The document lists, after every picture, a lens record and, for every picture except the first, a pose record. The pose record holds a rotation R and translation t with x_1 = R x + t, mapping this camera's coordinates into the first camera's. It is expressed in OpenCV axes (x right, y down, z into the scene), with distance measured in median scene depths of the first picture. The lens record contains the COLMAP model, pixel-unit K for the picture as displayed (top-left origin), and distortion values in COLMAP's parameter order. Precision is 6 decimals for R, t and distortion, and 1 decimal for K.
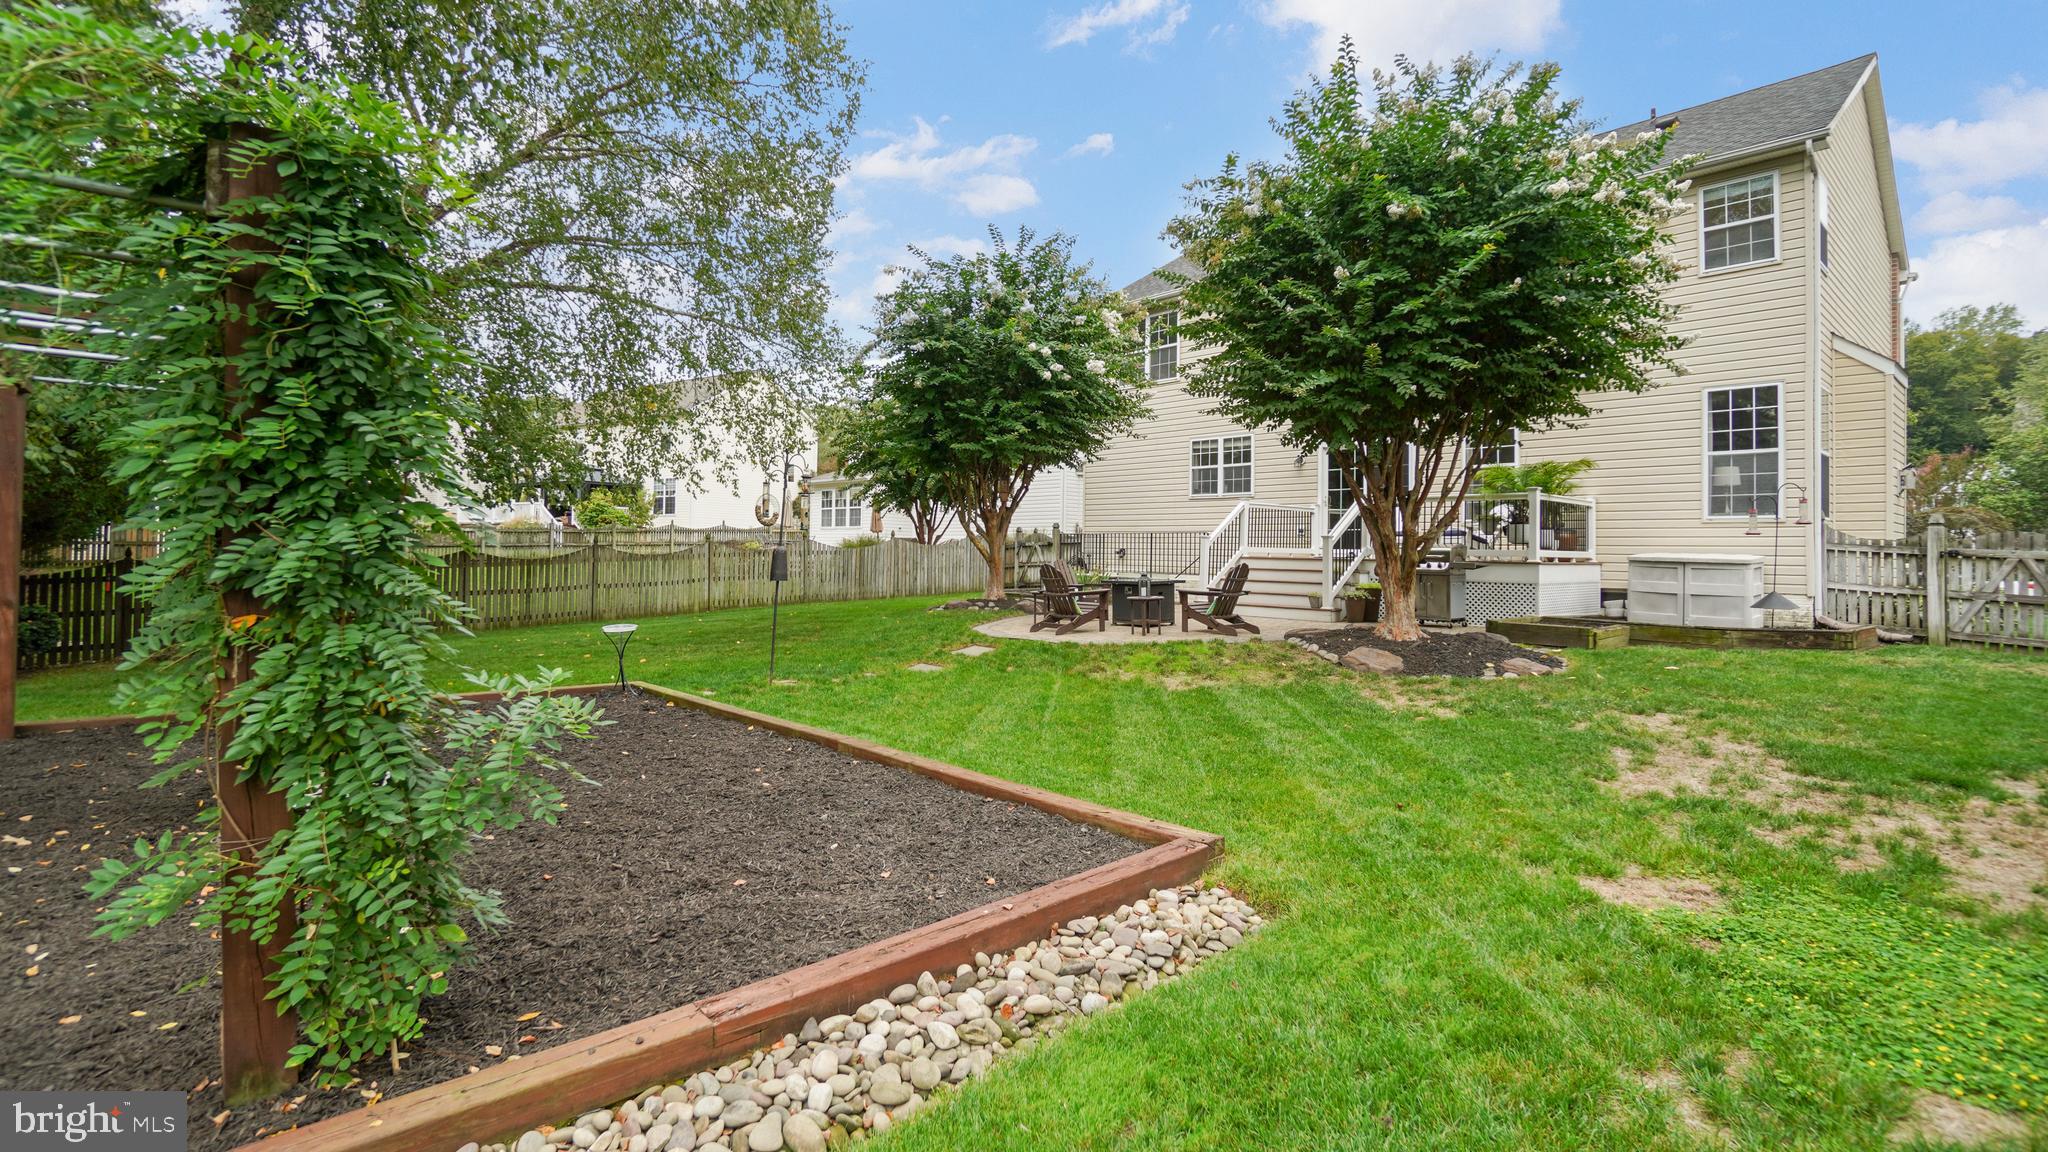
lens RADIAL K [[914.5, 0, 1005.8], [0, 914.5, 542.7], [0, 0, 1]] dist [-0.070677, 0.028999]
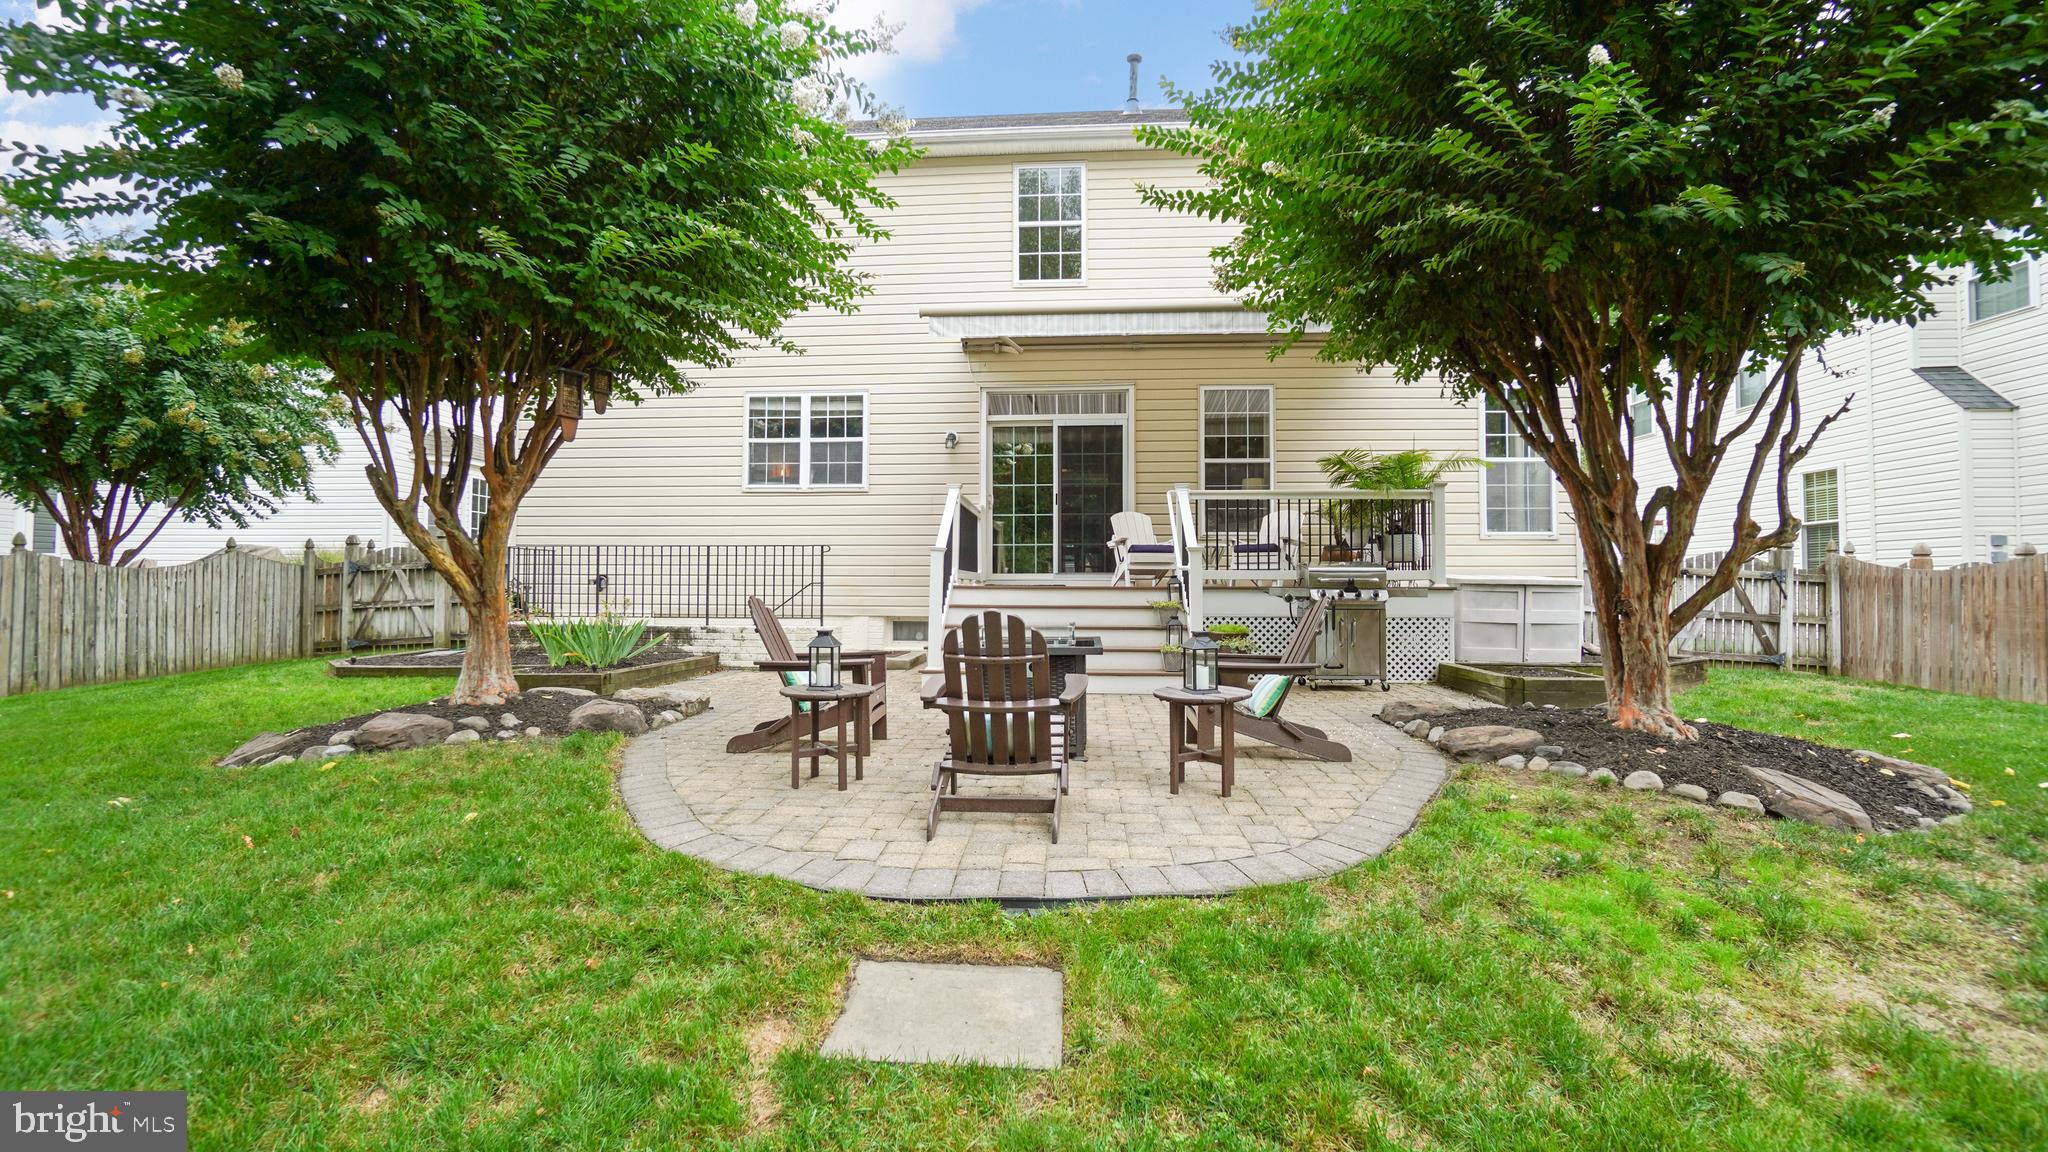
lens RADIAL K [[908.2, 0, 1009.1], [0, 908.2, 562.7], [0, 0, 1]] dist [-0.066895, 0.024934]
pose [[0.700803, 0.006353, 0.713326, -0.104945], [0.001398, 0.999946, -0.010279, 0.005696], [-0.713353, 0.008201, 0.700757, 0.467097]]
